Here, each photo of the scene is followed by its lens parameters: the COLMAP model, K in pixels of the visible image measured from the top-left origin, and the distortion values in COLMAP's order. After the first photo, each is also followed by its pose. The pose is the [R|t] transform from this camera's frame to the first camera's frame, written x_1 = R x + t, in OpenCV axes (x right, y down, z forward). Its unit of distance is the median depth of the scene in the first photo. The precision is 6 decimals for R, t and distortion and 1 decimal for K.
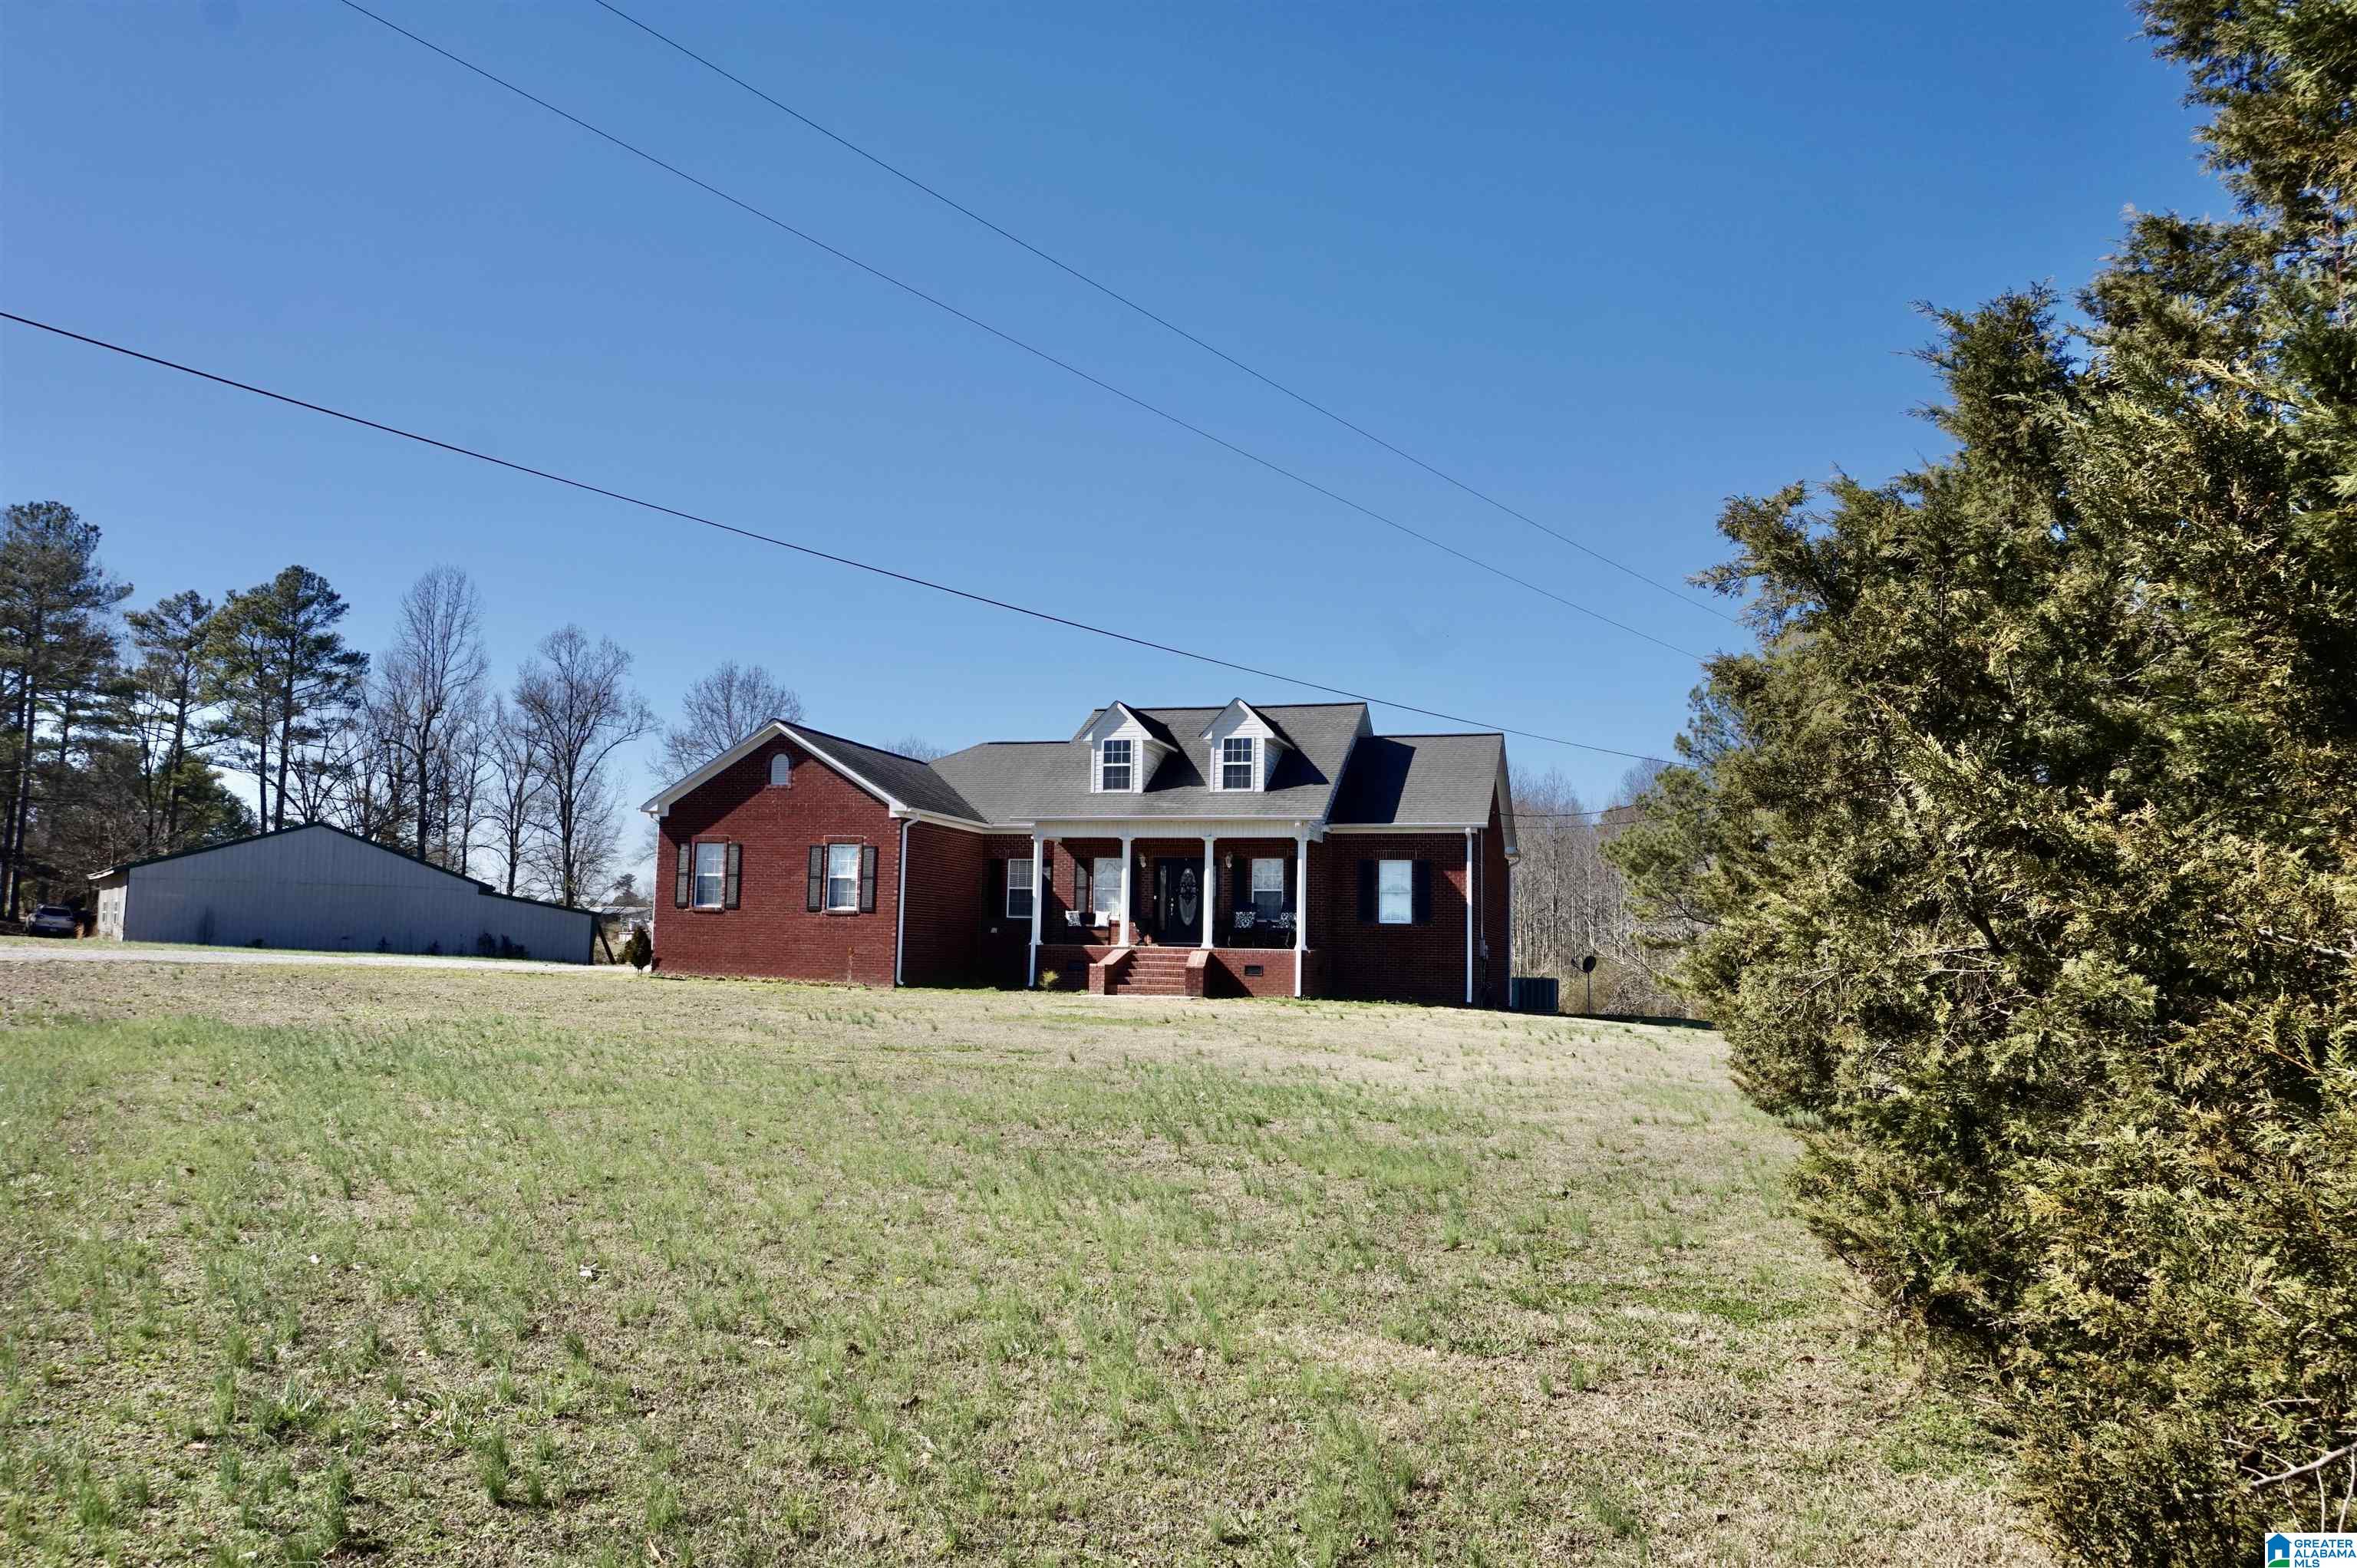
lens RADIAL K [[1559.3, 0, 1187.5], [0, 1559.3, 750.1], [0, 0, 1]] dist [0.000430, 0.000348]
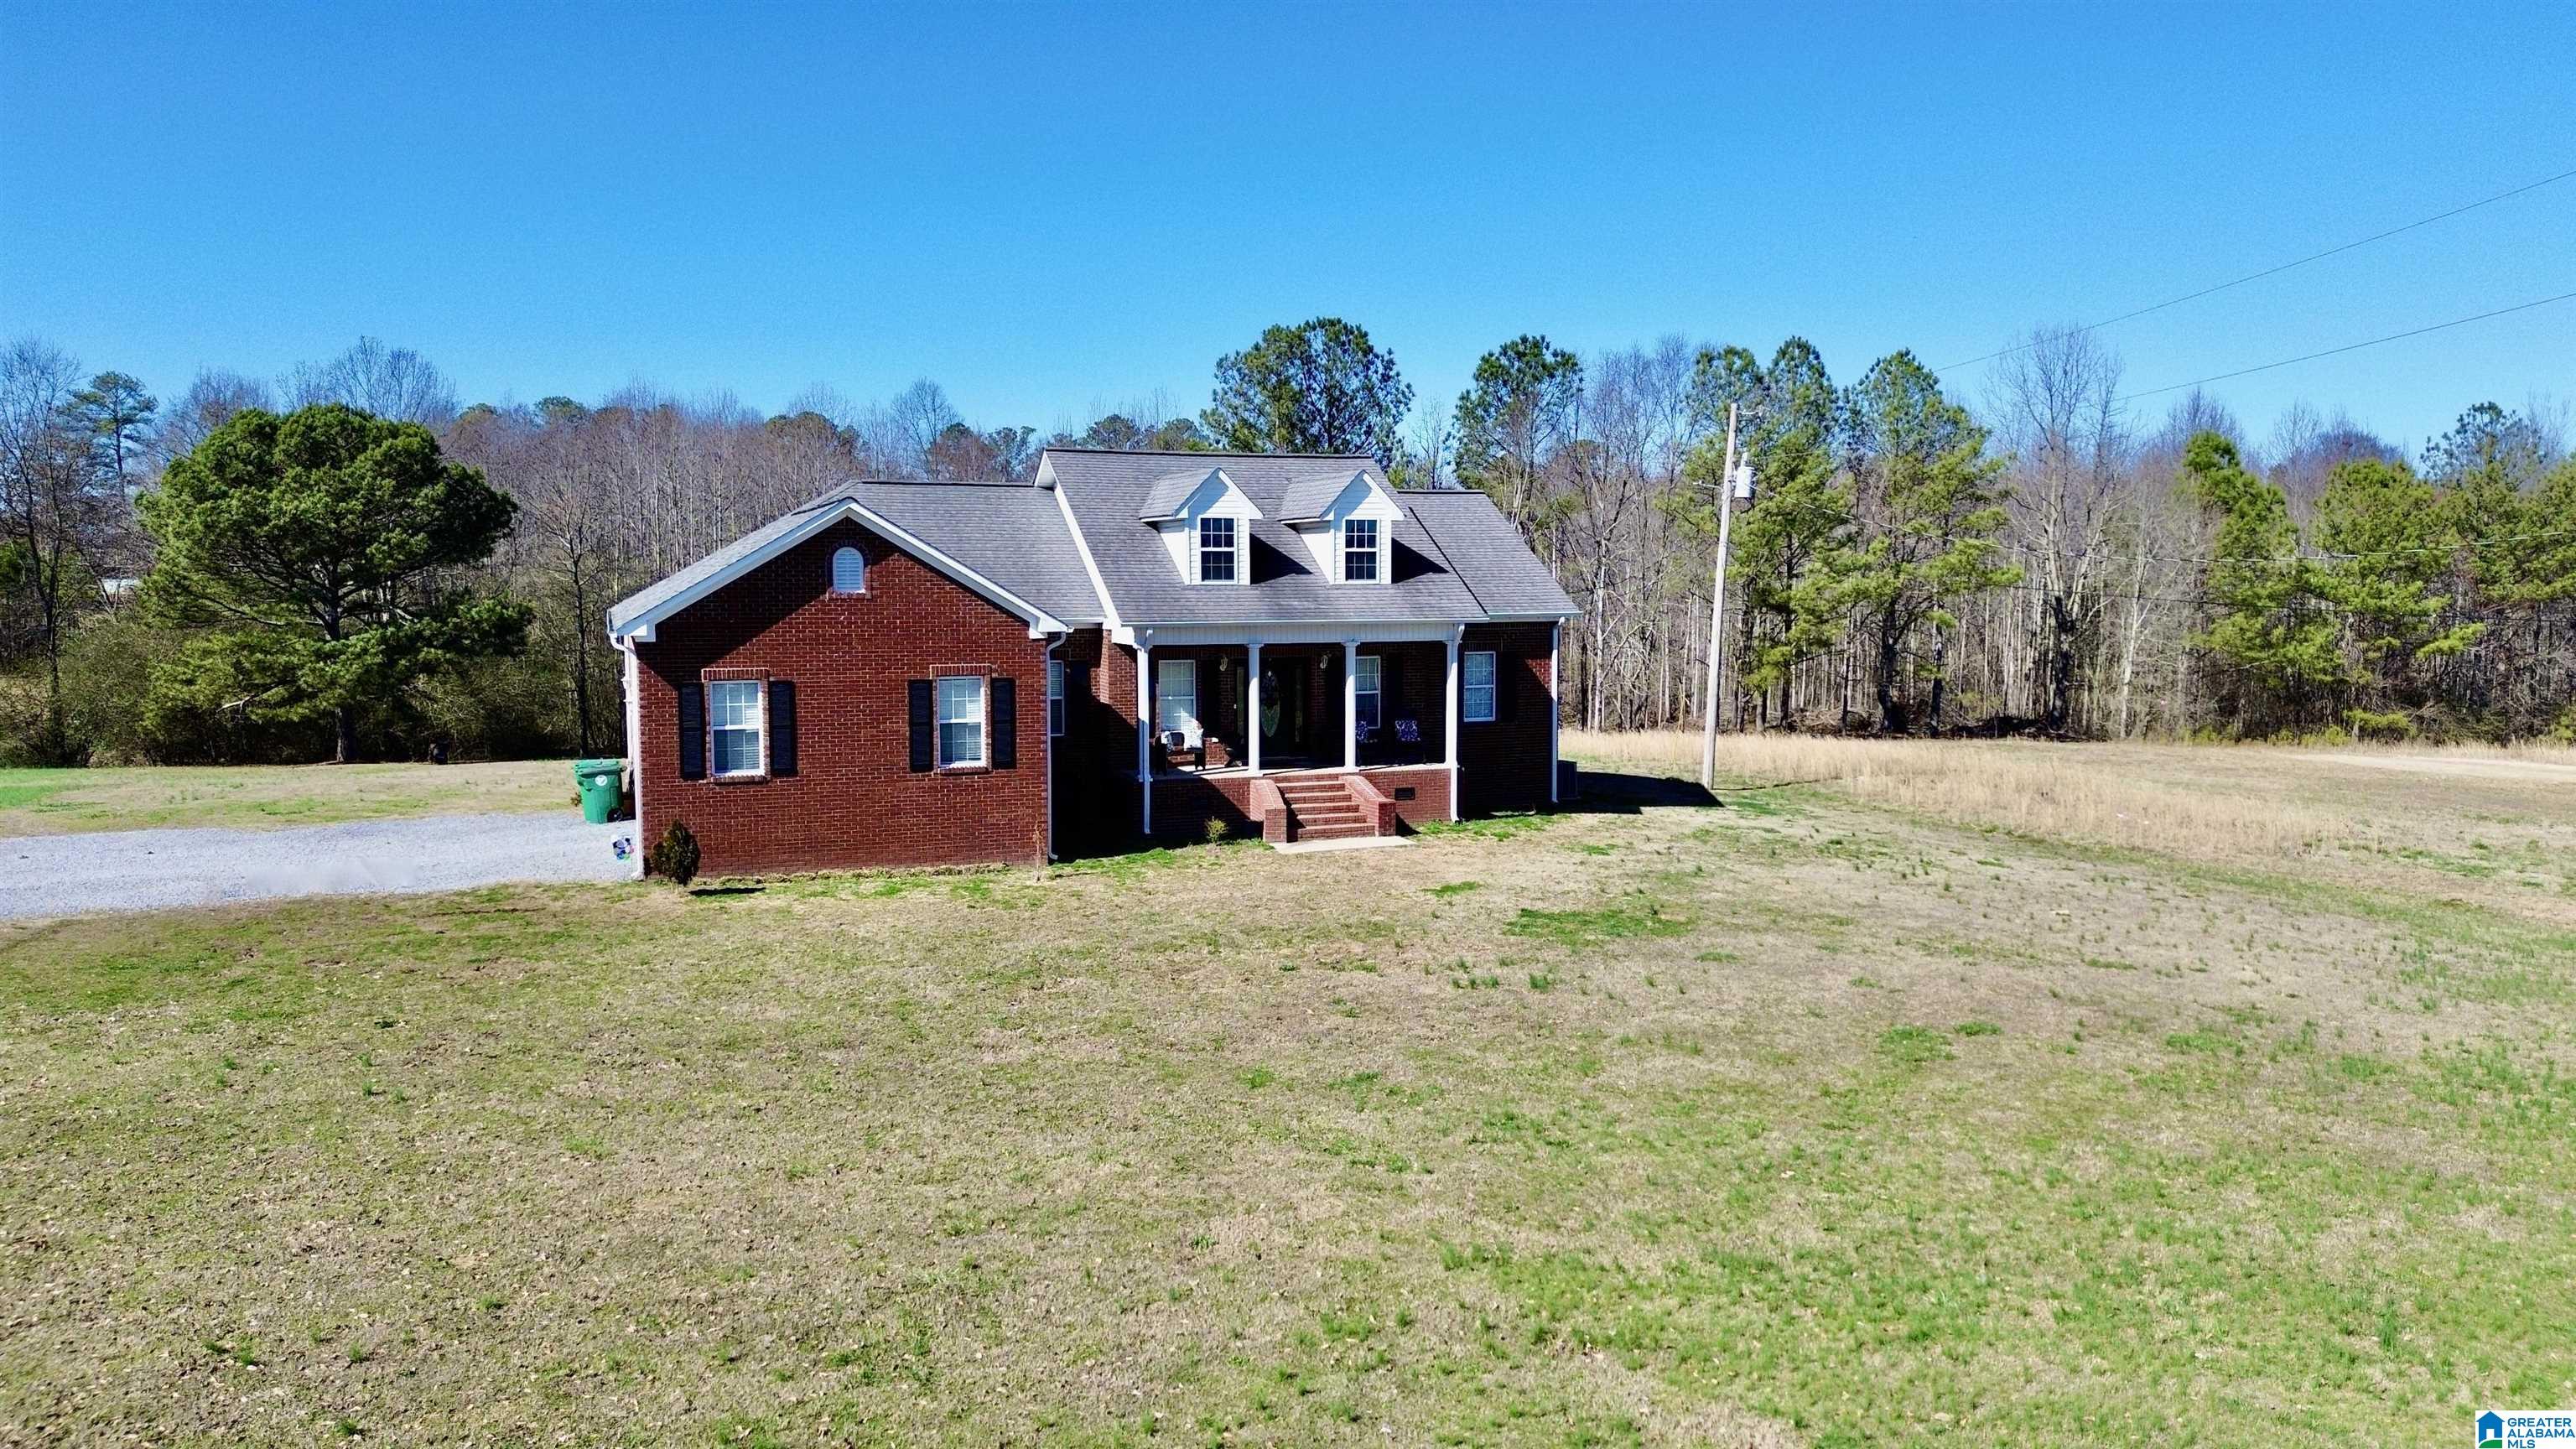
lens RADIAL K [[1800.3, 0, 1292.4], [0, 1800.3, 714.0], [0, 0, 1]] dist [0.091539, -0.111276]
pose [[0.809943, -0.070550, 0.582250, -0.583950], [-0.057673, 0.978347, 0.198771, -0.097950], [-0.583666, -0.194574, 0.788337, 0.245205]]
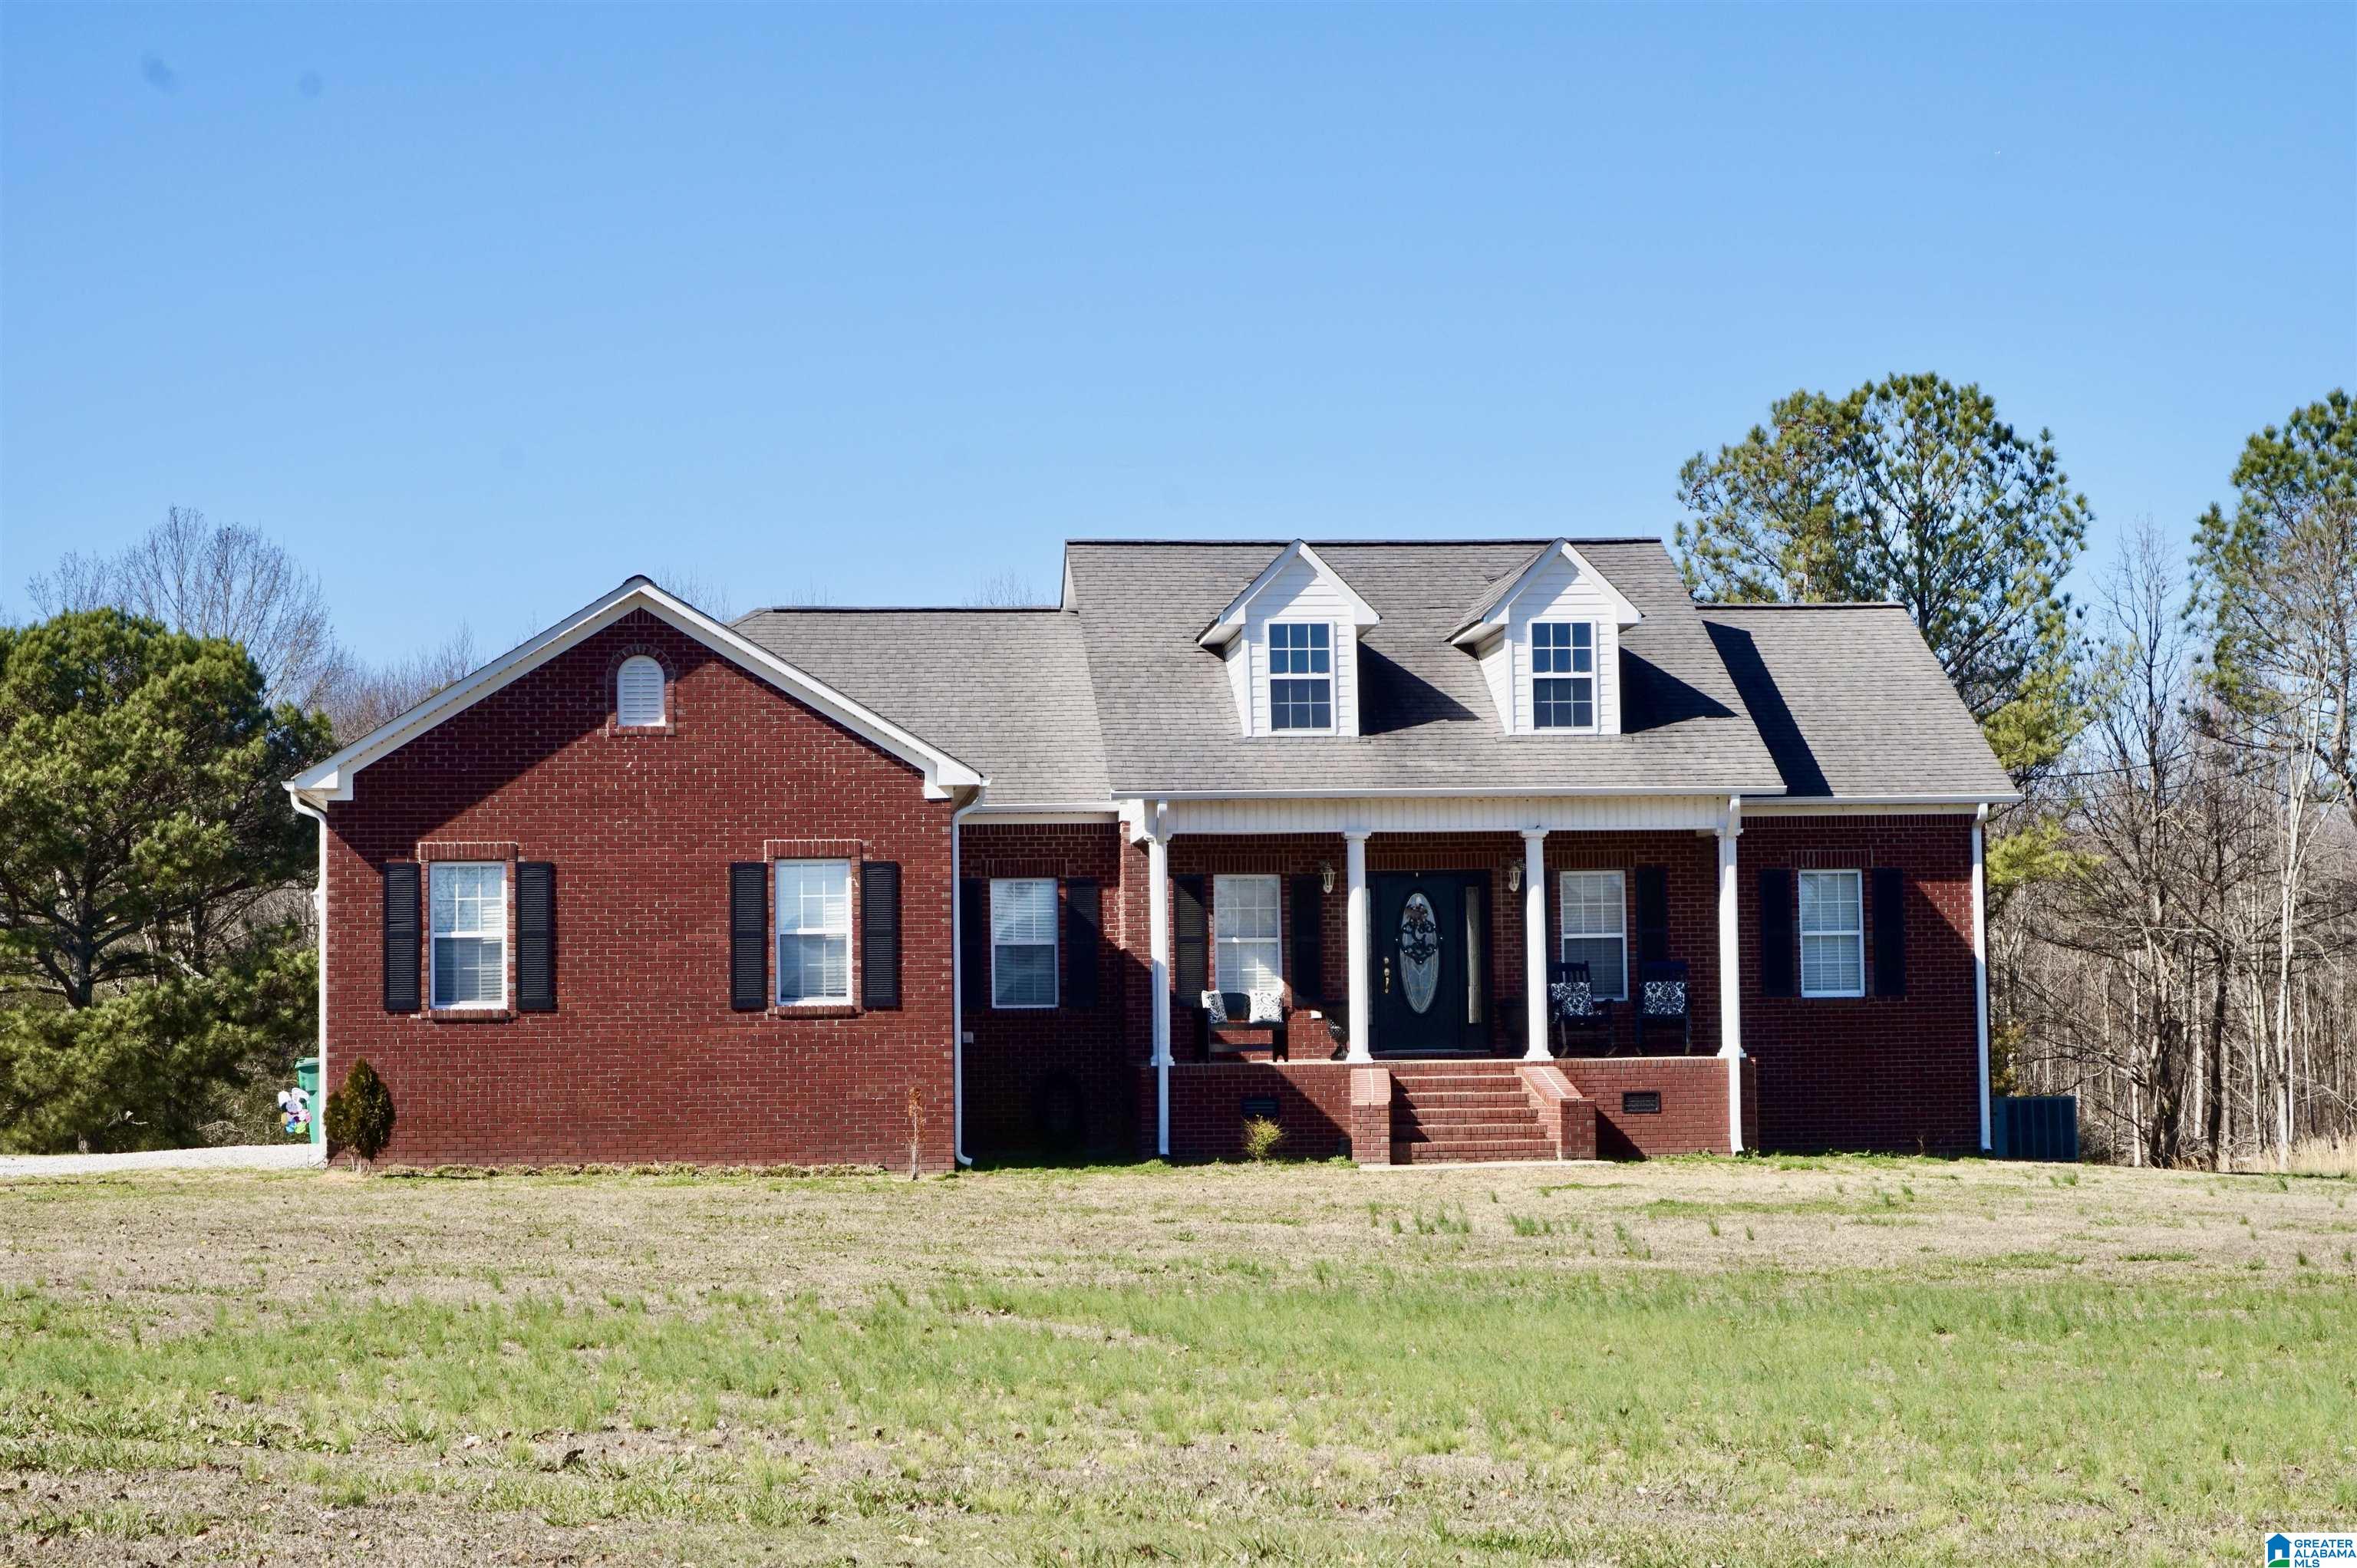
lens RADIAL K [[4120.9, 0, 1141.3], [0, 4120.9, 779.7], [0, 0, 1]] dist [-0.036005, 0.048868]
pose [[0.934685, -0.010981, 0.355308, -0.553120], [-0.012498, 0.997890, 0.063718, -0.039396], [-0.355258, -0.063997, 0.932575, -0.140865]]
